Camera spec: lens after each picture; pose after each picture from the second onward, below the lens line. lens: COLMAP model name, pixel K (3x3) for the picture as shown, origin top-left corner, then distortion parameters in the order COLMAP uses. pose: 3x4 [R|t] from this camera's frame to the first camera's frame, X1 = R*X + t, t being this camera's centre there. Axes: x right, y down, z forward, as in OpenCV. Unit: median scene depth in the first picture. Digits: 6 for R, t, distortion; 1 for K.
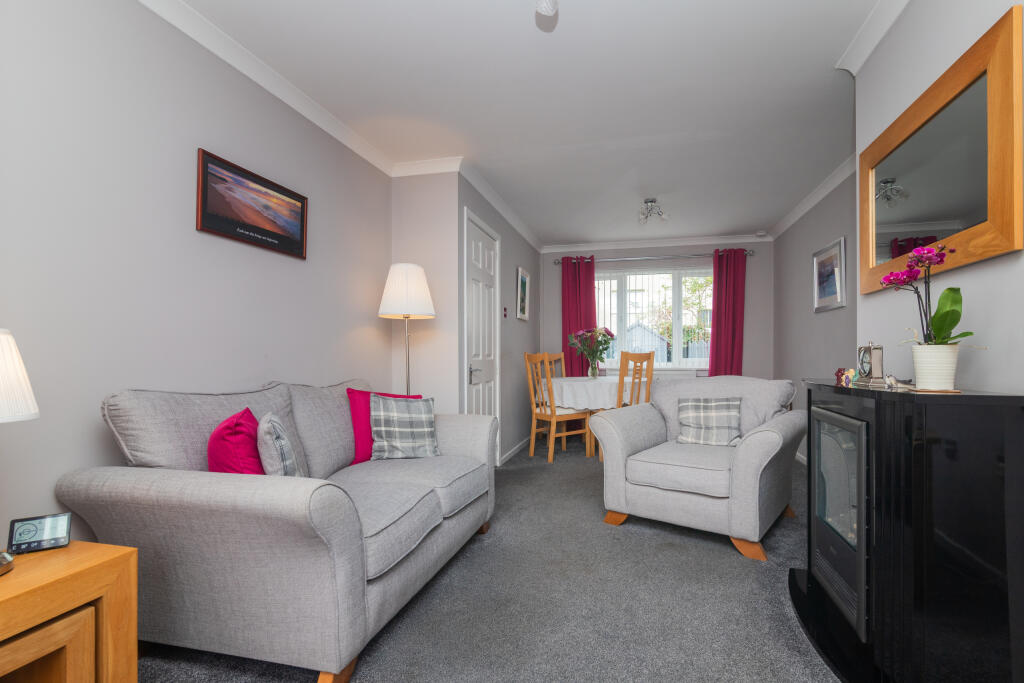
lens RADIAL K [[481.7, 0, 513.7], [0, 481.7, 349.6], [0, 0, 1]] dist [-0.002992, -0.000416]
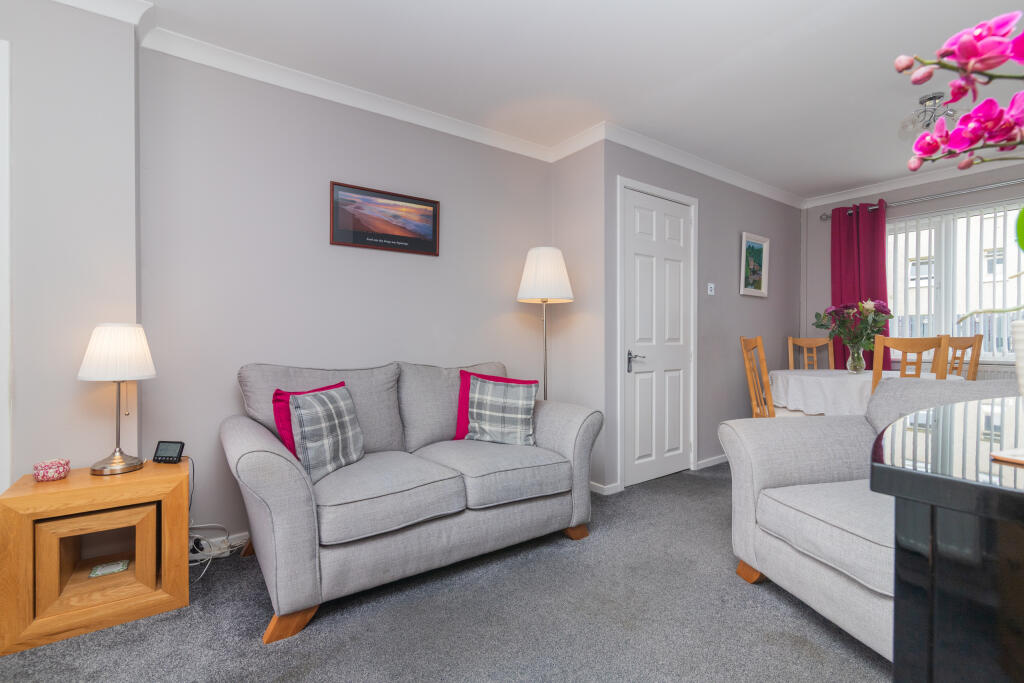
lens RADIAL K [[460.8, 0, 510.2], [0, 460.8, 336.4], [0, 0, 1]] dist [-0.001756, -0.000302]
pose [[0.758264, -0.000498, -0.651948, 0.419419], [0.004875, 0.999976, 0.004906, -0.000158], [0.651930, -0.006898, 0.758248, 0.286344]]
